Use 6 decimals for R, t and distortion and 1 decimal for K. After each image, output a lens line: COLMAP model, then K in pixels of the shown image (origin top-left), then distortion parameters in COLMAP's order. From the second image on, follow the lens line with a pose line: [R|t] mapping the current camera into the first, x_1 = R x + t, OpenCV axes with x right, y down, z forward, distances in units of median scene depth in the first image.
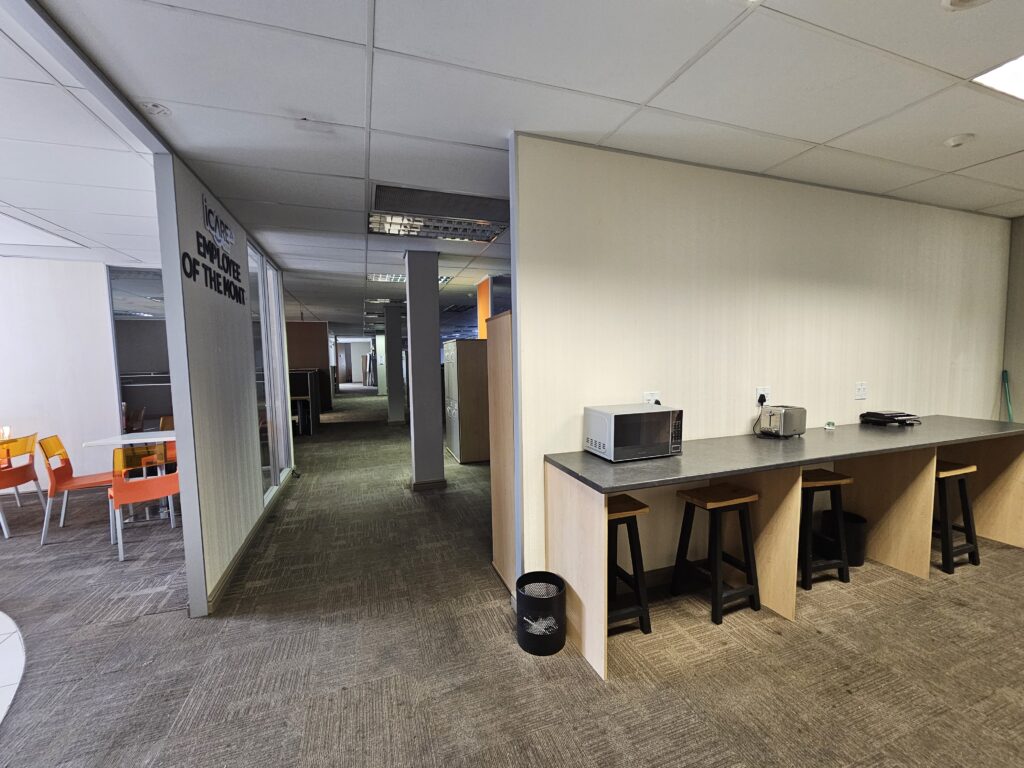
lens RADIAL K [[418.5, 0, 512.2], [0, 418.5, 388.7], [0, 0, 1]] dist [0.000503, 0.000254]
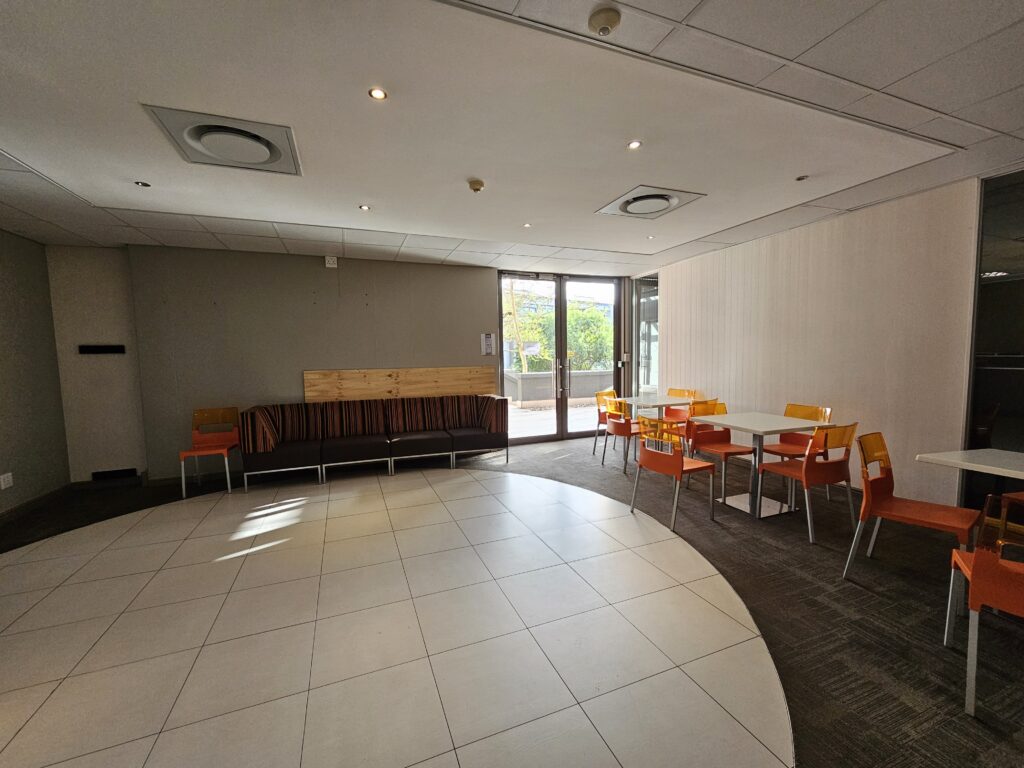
lens RADIAL K [[418.5, 0, 512.2], [0, 418.5, 388.7], [0, 0, 1]] dist [0.000503, 0.000254]
pose [[0.033117, 0.097982, -0.994637, -0.398567], [-0.054914, 0.993858, 0.096077, 0.000498], [0.997942, 0.051438, 0.038294, 0.335555]]
